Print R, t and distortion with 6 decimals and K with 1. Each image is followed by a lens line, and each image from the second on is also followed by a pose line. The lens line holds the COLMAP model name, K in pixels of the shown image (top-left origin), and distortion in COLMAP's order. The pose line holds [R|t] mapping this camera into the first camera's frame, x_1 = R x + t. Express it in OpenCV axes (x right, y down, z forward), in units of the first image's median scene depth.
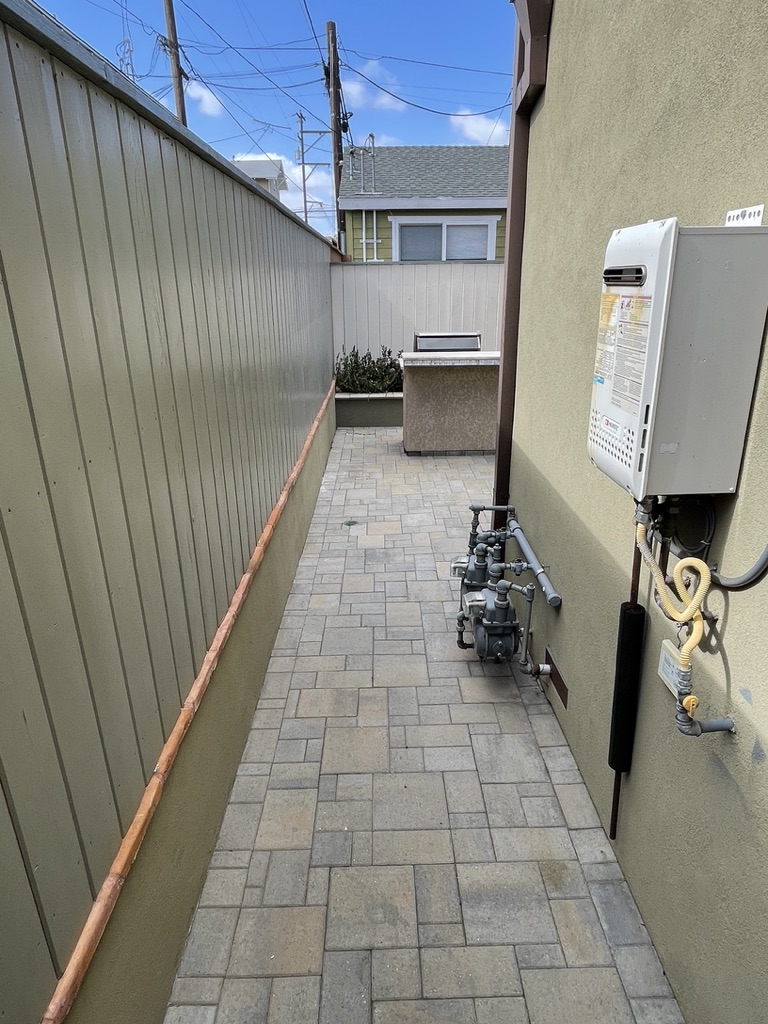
lens RADIAL K [[622.5, 0, 383.8], [0, 622.5, 507.9], [0, 0, 1]] dist [-0.005112, -0.005183]
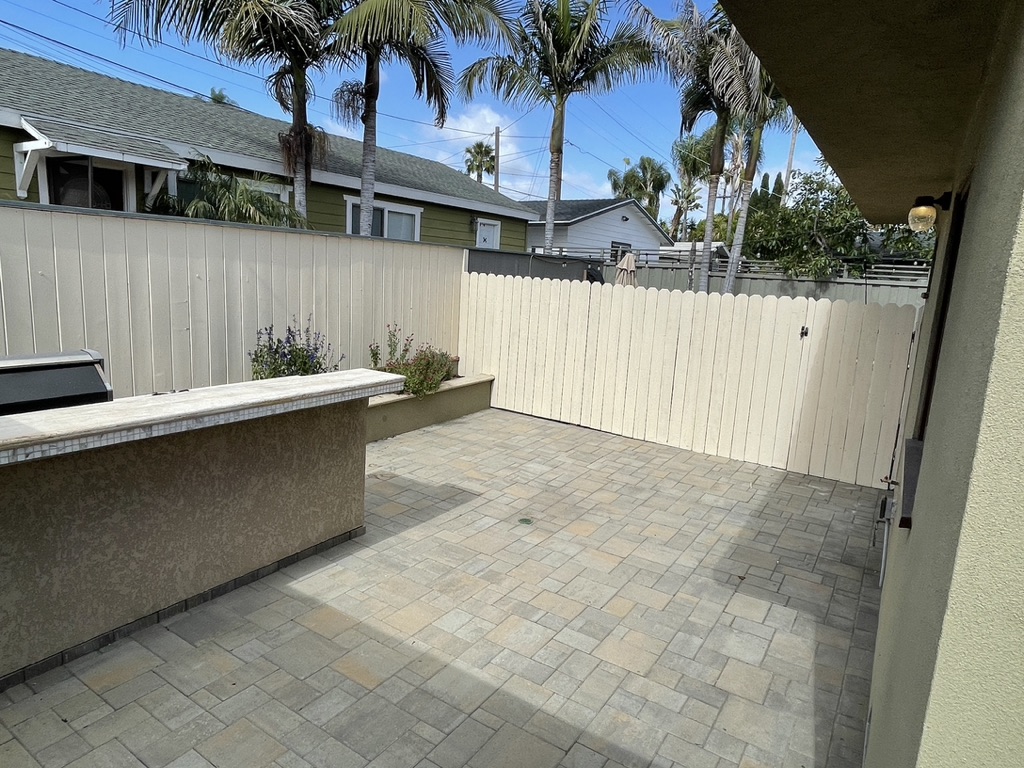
lens RADIAL K [[622.5, 0, 513.9], [0, 622.5, 380.6], [0, 0, 1]] dist [-0.005112, -0.005183]
pose [[0.552618, -0.103920, 0.826931, -0.039317], [0.231726, 0.972232, -0.032677, -0.147444], [-0.800573, 0.209680, 0.561354, 0.424366]]
